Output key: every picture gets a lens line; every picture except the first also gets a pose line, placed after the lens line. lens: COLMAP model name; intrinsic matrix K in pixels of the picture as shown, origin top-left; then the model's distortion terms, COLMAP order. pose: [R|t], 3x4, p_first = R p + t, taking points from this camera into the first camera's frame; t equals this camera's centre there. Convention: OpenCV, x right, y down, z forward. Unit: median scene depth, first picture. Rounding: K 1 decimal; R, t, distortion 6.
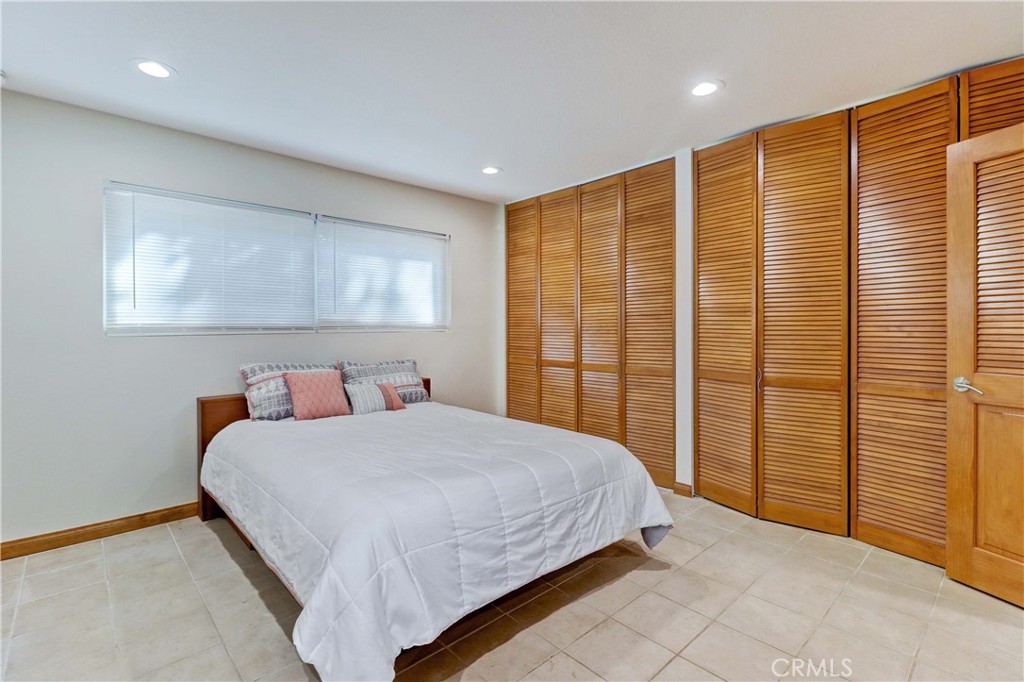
lens RADIAL K [[469.6, 0, 512.2], [0, 469.6, 337.3], [0, 0, 1]] dist [0.002124, -0.000138]
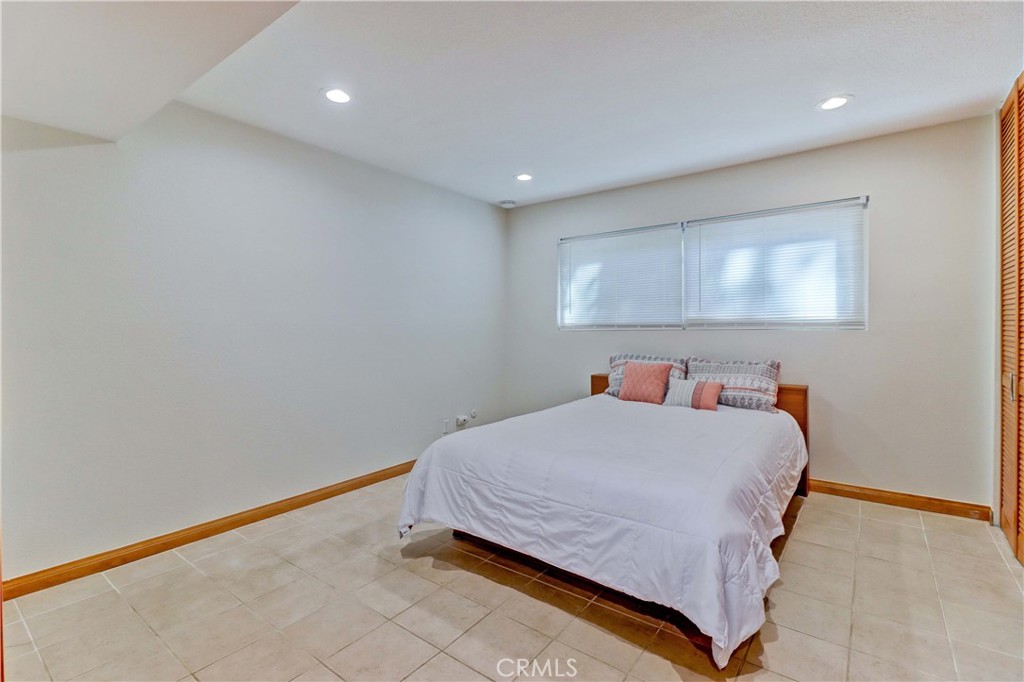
lens RADIAL K [[469.6, 0, 512.9], [0, 469.6, 333.2], [0, 0, 1]] dist [0.002124, -0.000138]
pose [[0.176943, 0.016514, -0.984083, 0.683243], [-0.014940, 0.999789, 0.014092, -0.011907], [0.984108, 0.012209, 0.177152, 0.468414]]
